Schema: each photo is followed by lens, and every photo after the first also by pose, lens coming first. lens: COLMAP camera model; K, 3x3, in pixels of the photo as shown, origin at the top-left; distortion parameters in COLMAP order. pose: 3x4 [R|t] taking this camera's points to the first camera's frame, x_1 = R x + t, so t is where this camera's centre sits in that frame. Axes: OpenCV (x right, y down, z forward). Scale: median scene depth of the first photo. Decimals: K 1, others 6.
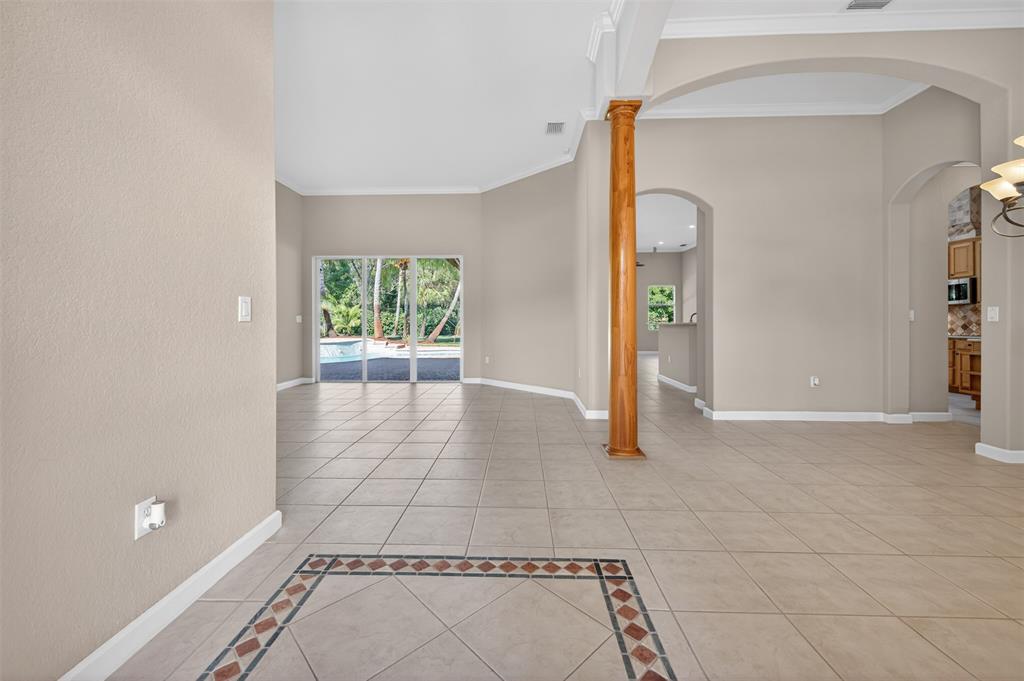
lens RADIAL K [[408.8, 0, 507.6], [0, 408.8, 332.3], [0, 0, 1]] dist [-0.002737, -0.000123]
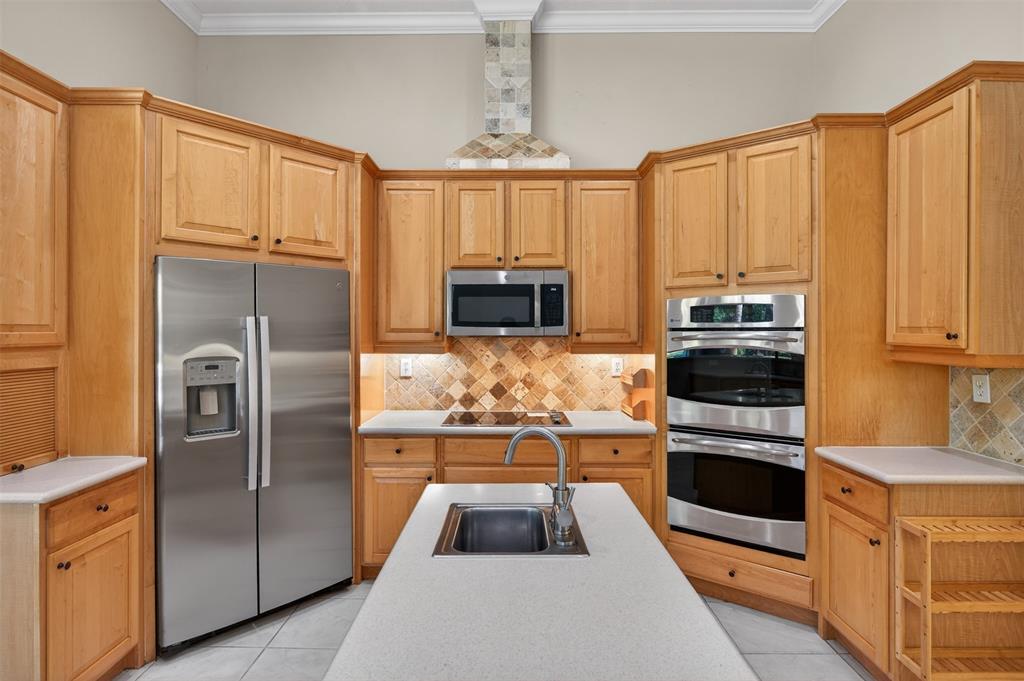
lens RADIAL K [[508.6, 0, 506.4], [0, 508.6, 330.8], [0, 0, 1]] dist [-0.000321, 0.001506]
pose [[-0.022804, 0.007313, 0.999713, 0.612338], [0.026914, 0.999615, -0.006698, -0.071001], [-0.999378, 0.026754, -0.022992, 1.010619]]
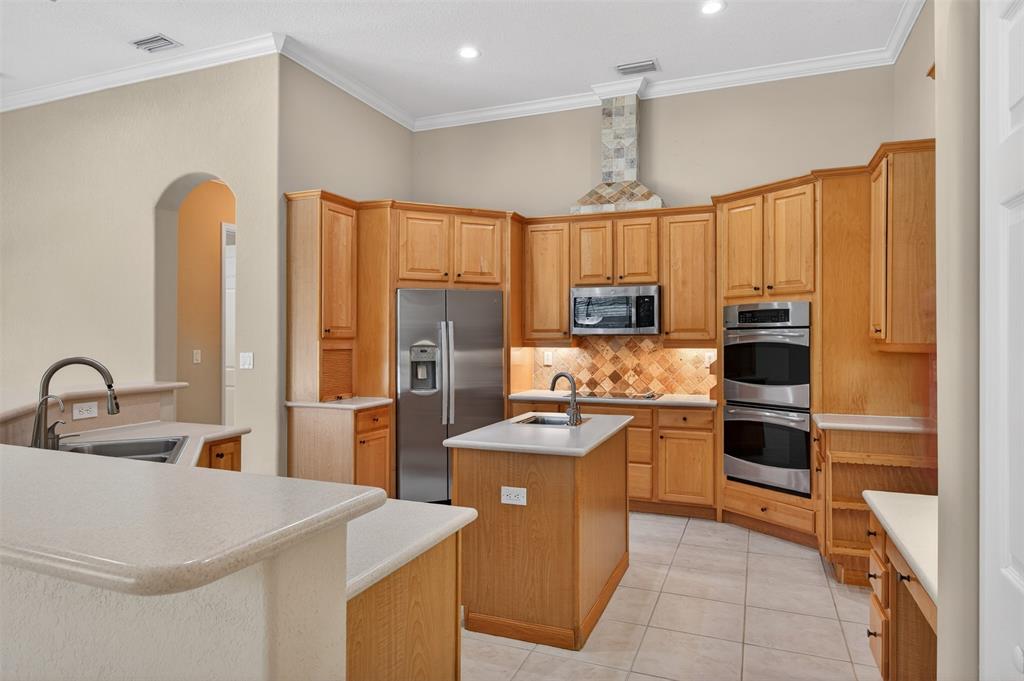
lens RADIAL K [[604.6, 0, 512.0], [0, 604.6, 340.5], [0, 0, 1]] dist [-0.000370, 0.000328]
pose [[0.337387, 0.003192, 0.941360, 0.328205], [0.022096, 0.999692, -0.011309, -0.056115], [-0.941107, 0.024616, 0.337213, 0.865431]]
